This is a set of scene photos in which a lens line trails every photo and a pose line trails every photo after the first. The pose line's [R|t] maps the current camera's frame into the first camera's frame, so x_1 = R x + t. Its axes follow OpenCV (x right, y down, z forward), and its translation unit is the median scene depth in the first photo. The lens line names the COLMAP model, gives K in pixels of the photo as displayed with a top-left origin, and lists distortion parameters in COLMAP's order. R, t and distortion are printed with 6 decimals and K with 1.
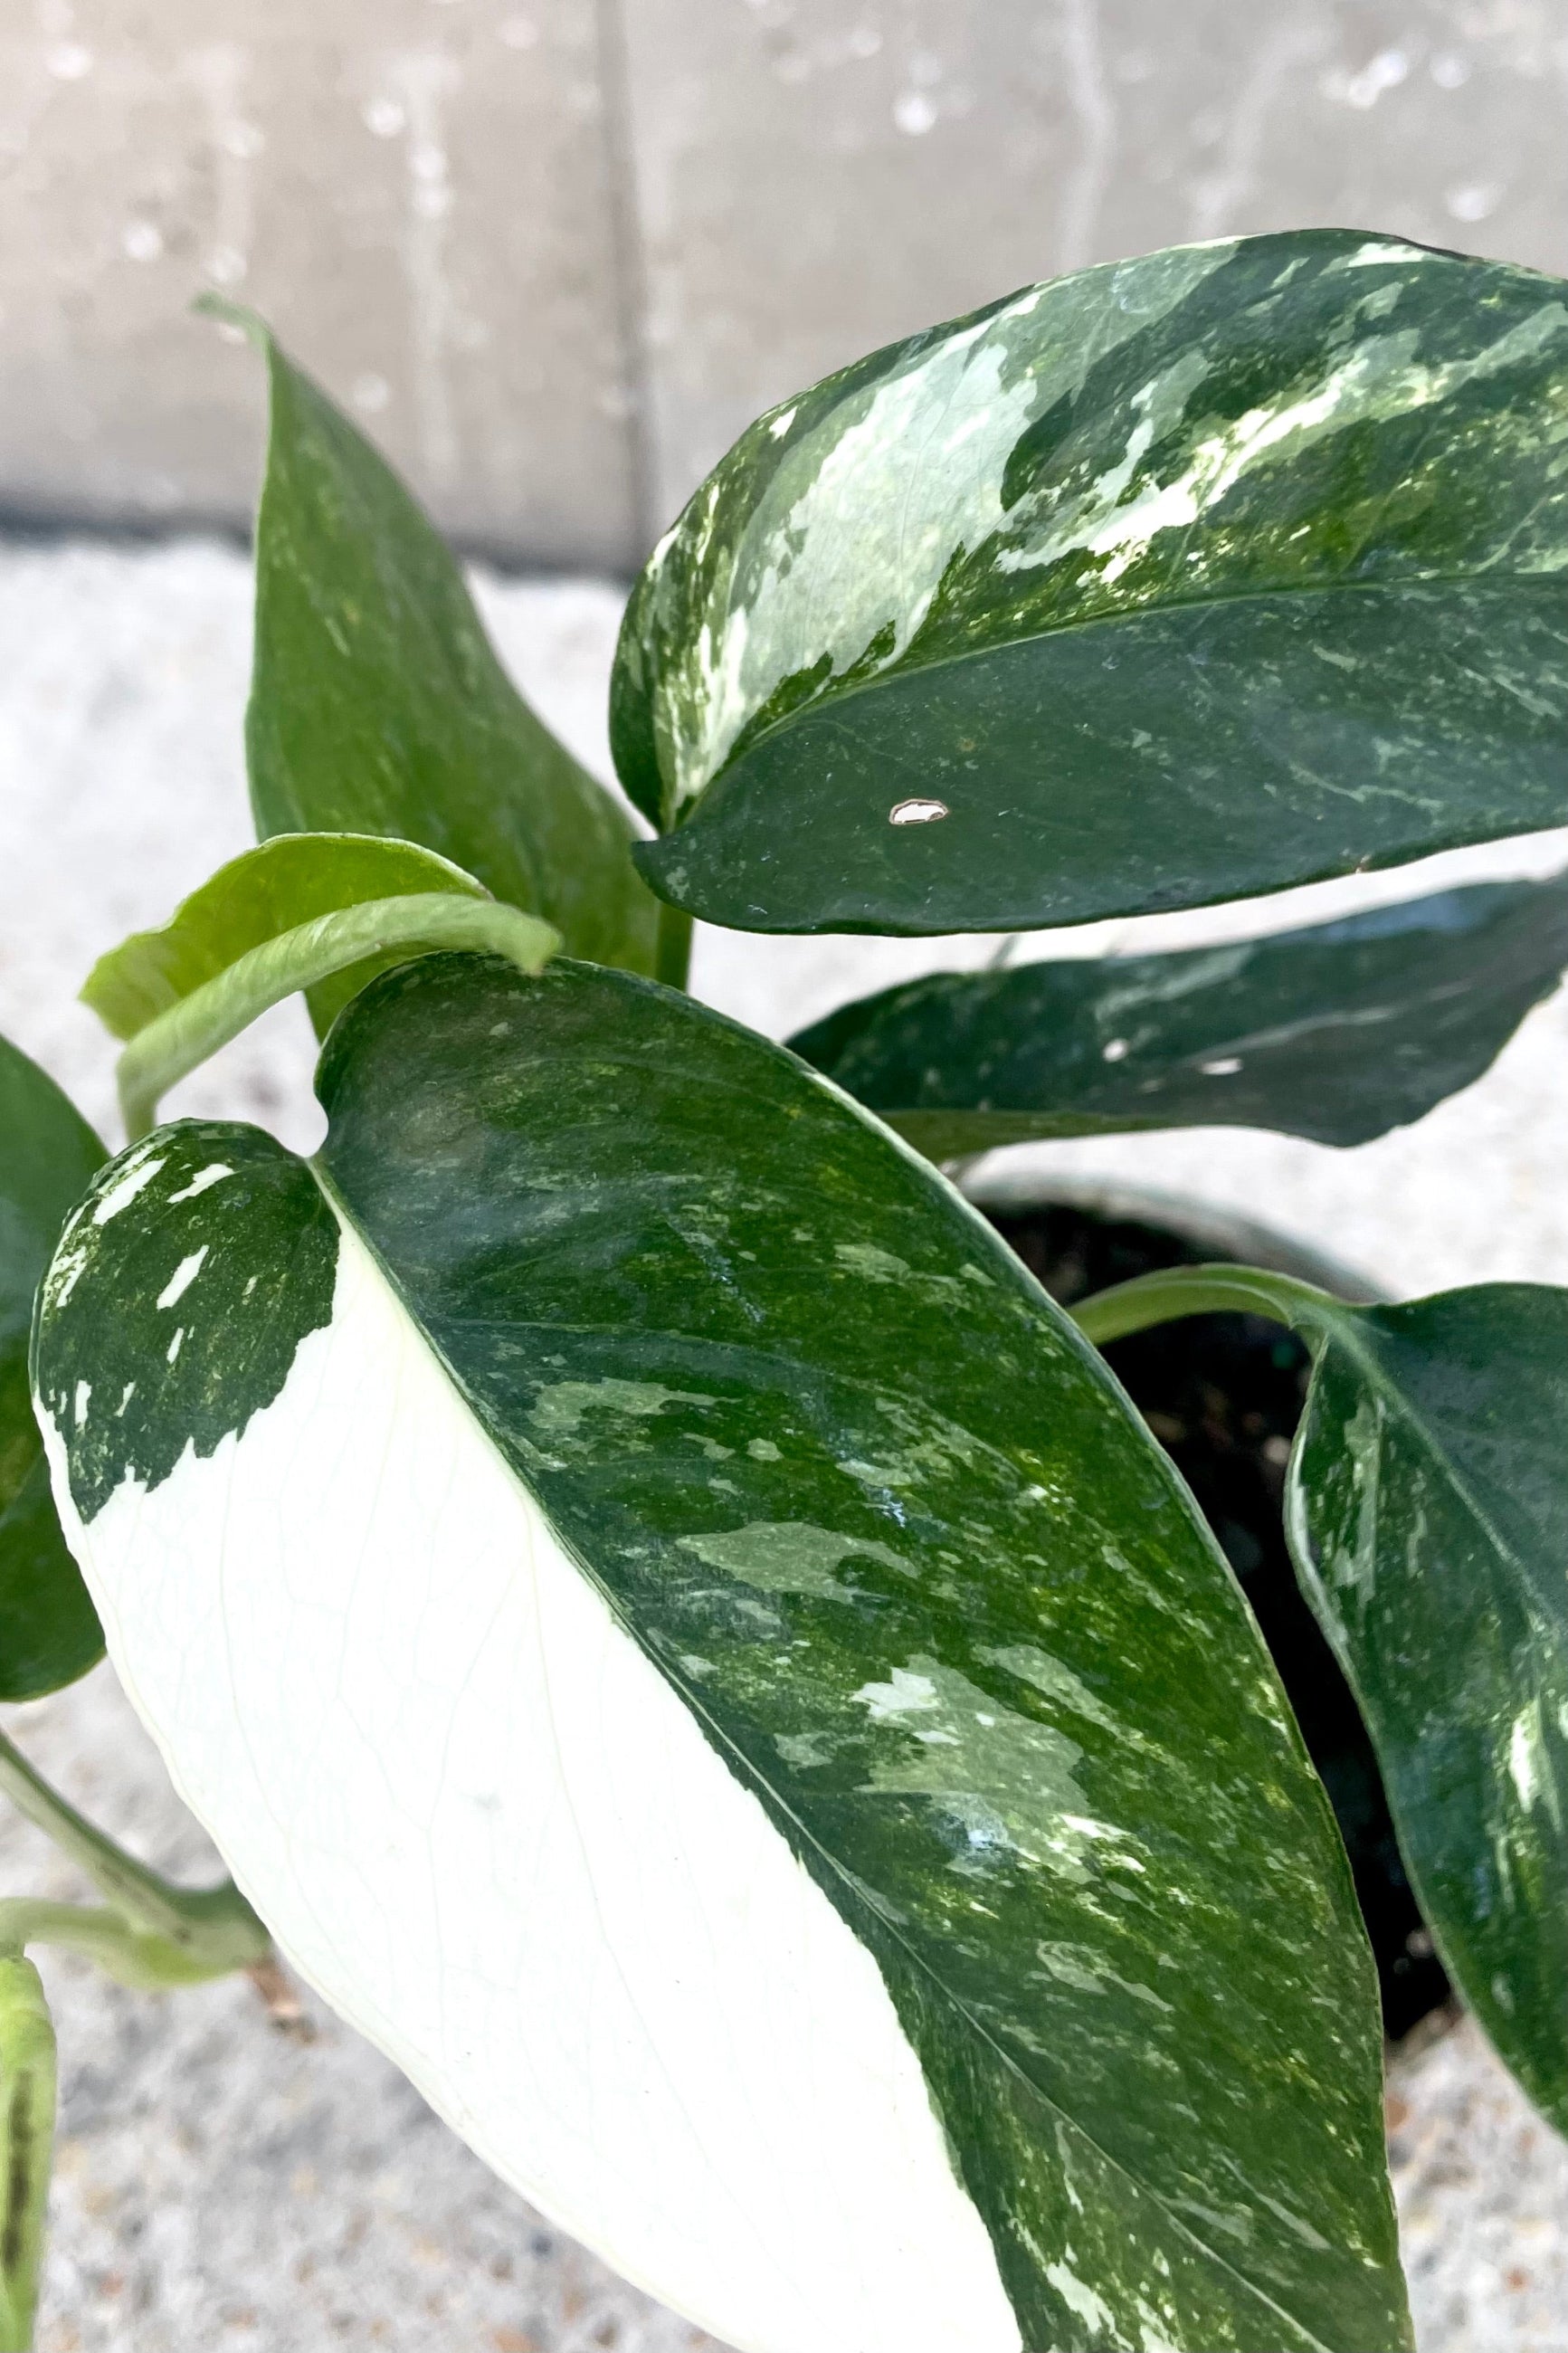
lens RADIAL K [[1945.6, 0, 752.5], [0, 1945.6, 1175.1], [0, 0, 1]] dist [0.006746, 0.116418]
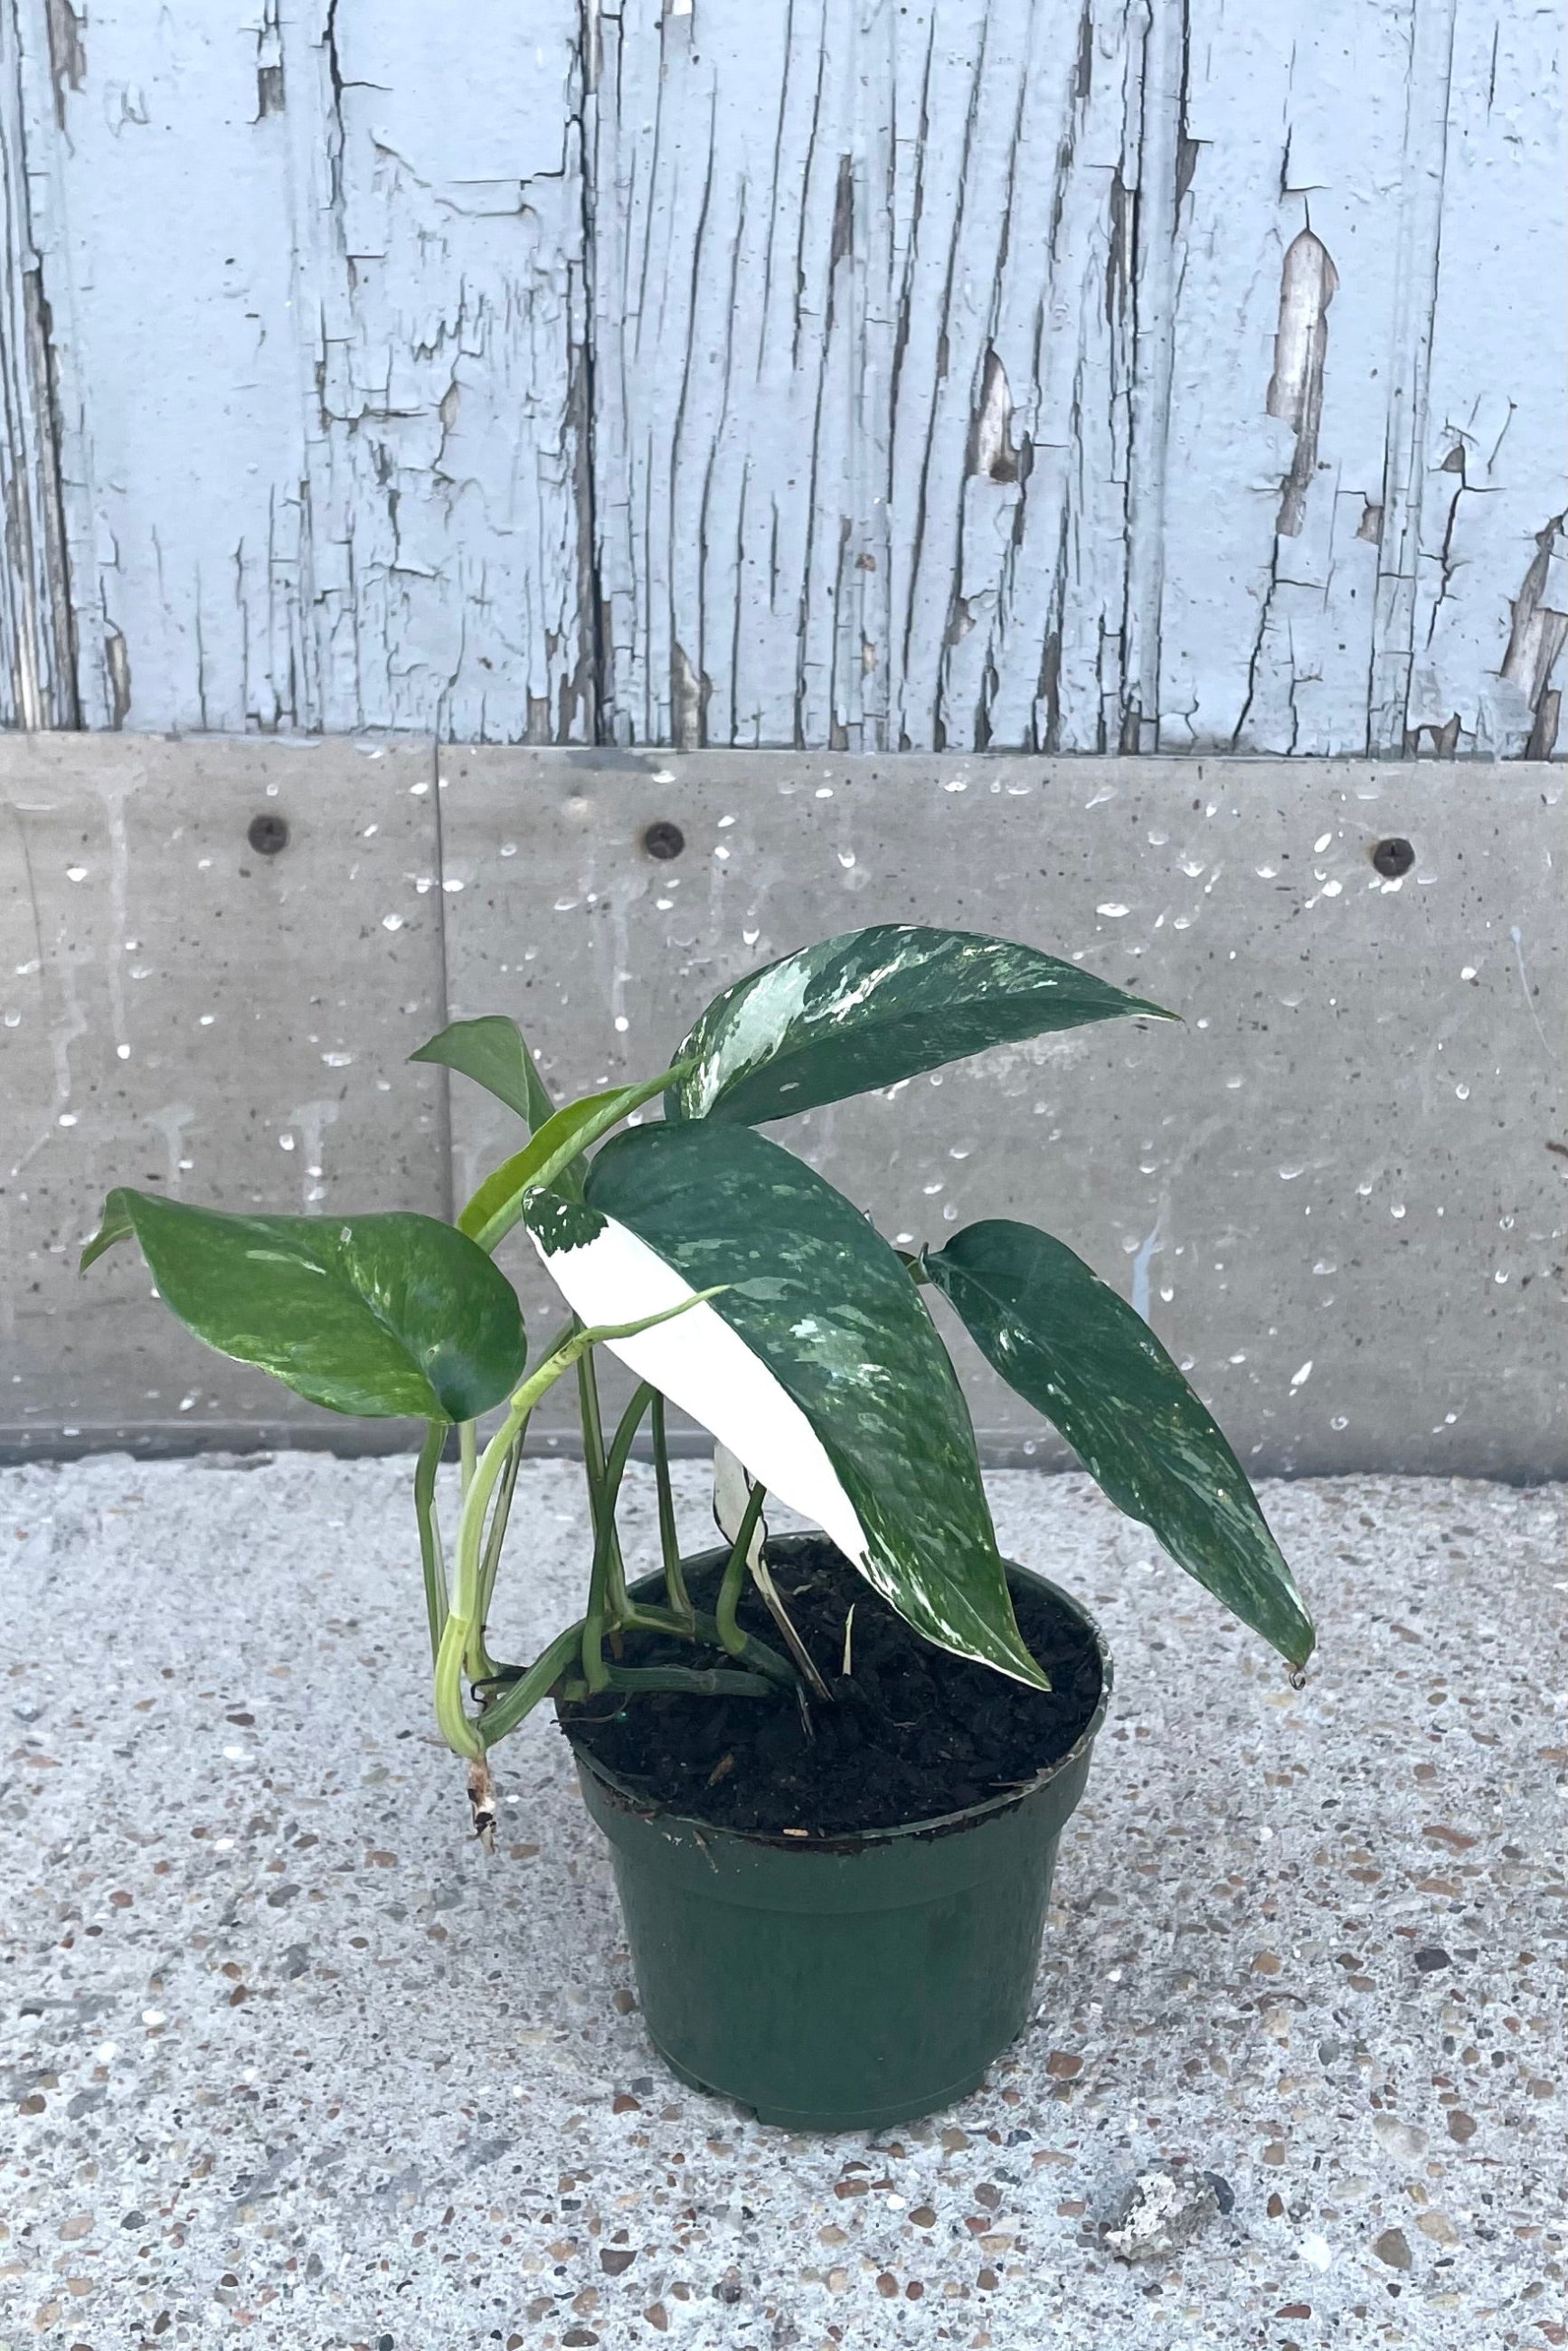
lens RADIAL K [[1944.2, 0, 752.5], [0, 1944.2, 1174.1], [0, 0, 1]] dist [0.006746, 0.116418]
pose [[0.993579, -0.026596, 0.109971, -0.327024], [0.073068, 0.892937, -0.444213, 1.373871], [-0.086383, 0.449396, 0.889147, -1.768685]]
